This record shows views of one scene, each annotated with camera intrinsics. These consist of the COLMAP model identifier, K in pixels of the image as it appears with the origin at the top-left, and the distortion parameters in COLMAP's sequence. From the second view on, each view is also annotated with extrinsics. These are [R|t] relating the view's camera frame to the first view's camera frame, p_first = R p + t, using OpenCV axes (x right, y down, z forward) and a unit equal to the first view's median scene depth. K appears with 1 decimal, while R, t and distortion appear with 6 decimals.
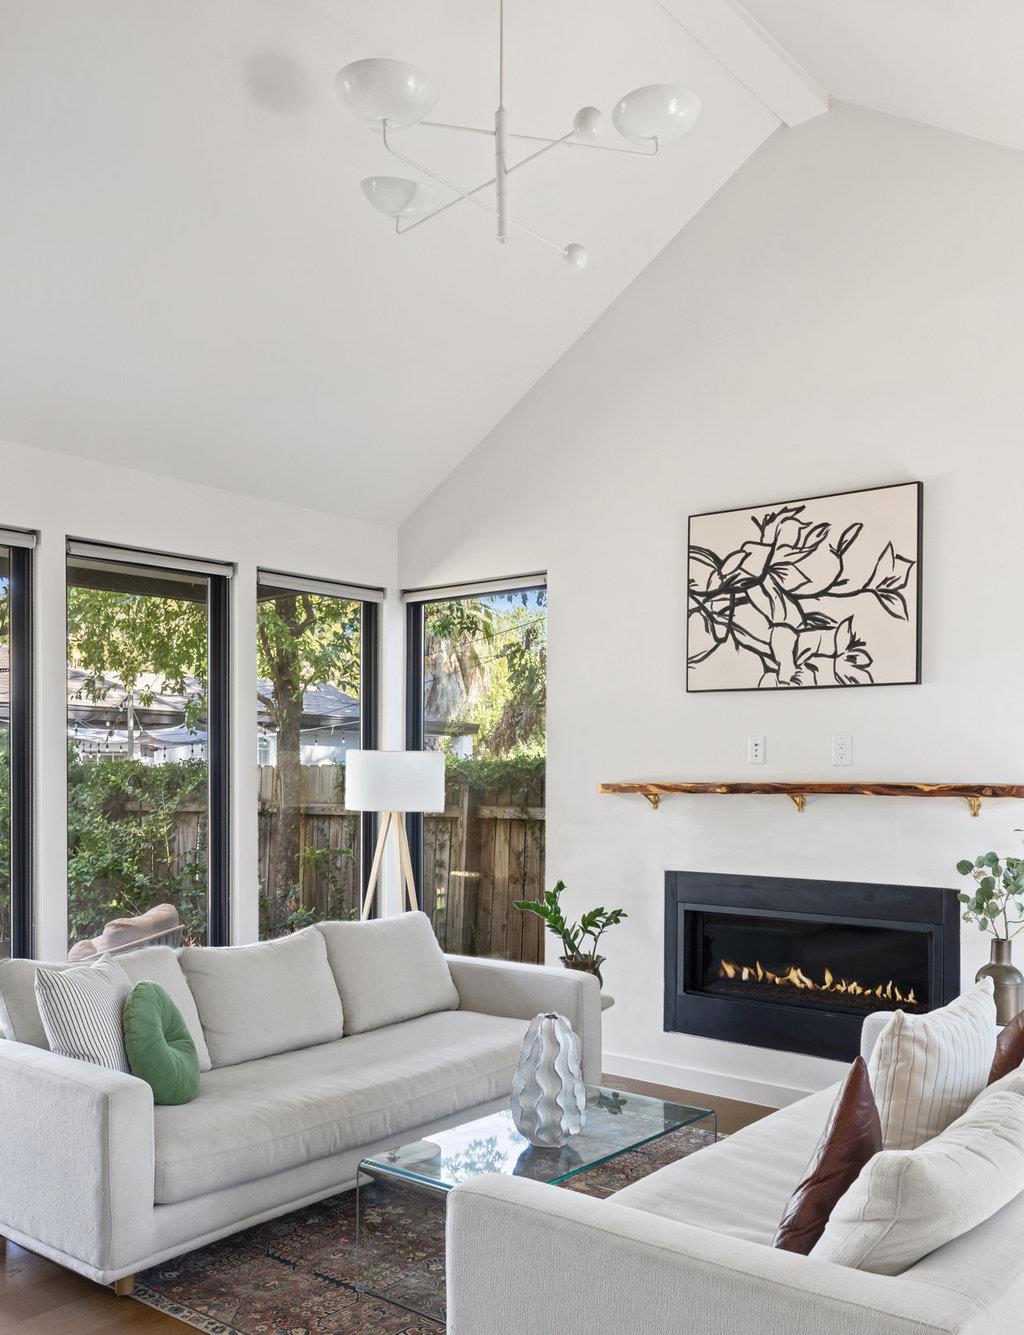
lens RADIAL K [[1178.8, 0, 509.6], [0, 1178.8, 791.3], [0, 0, 1]] dist [0.005358, 0.008199]
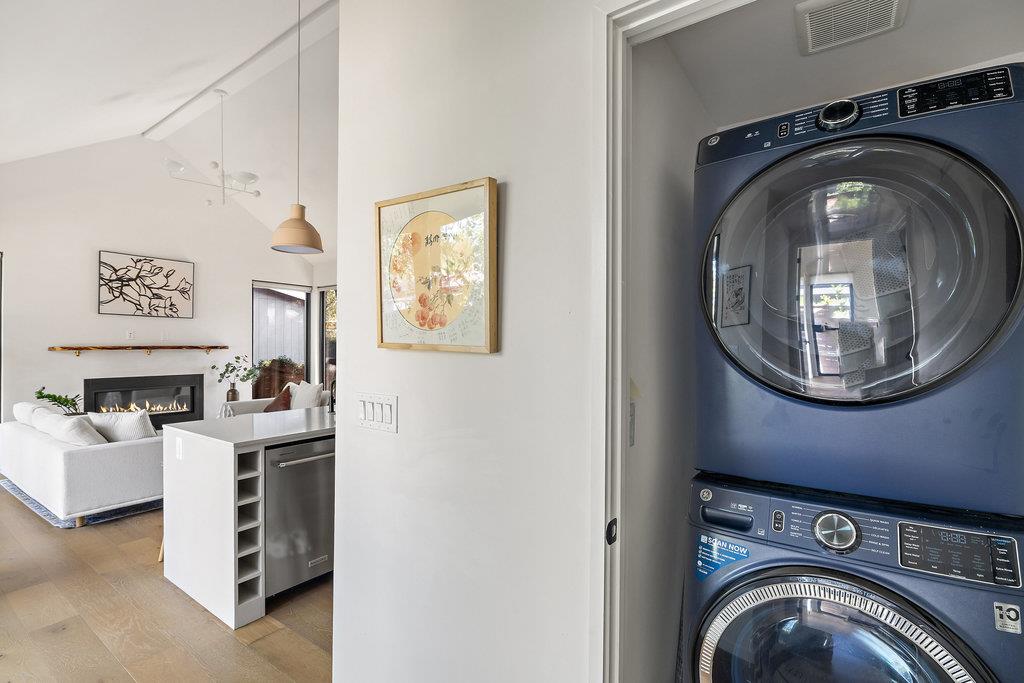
lens RADIAL K [[497.5, 0, 494.2], [0, 497.5, 344.8], [0, 0, 1]] dist [-0.002460, 0.000176]
pose [[-0.046973, -0.006994, 0.998872, -1.149187], [0.008784, 0.999934, 0.007414, -0.011716], [-0.998858, 0.009122, -0.046908, 0.135310]]
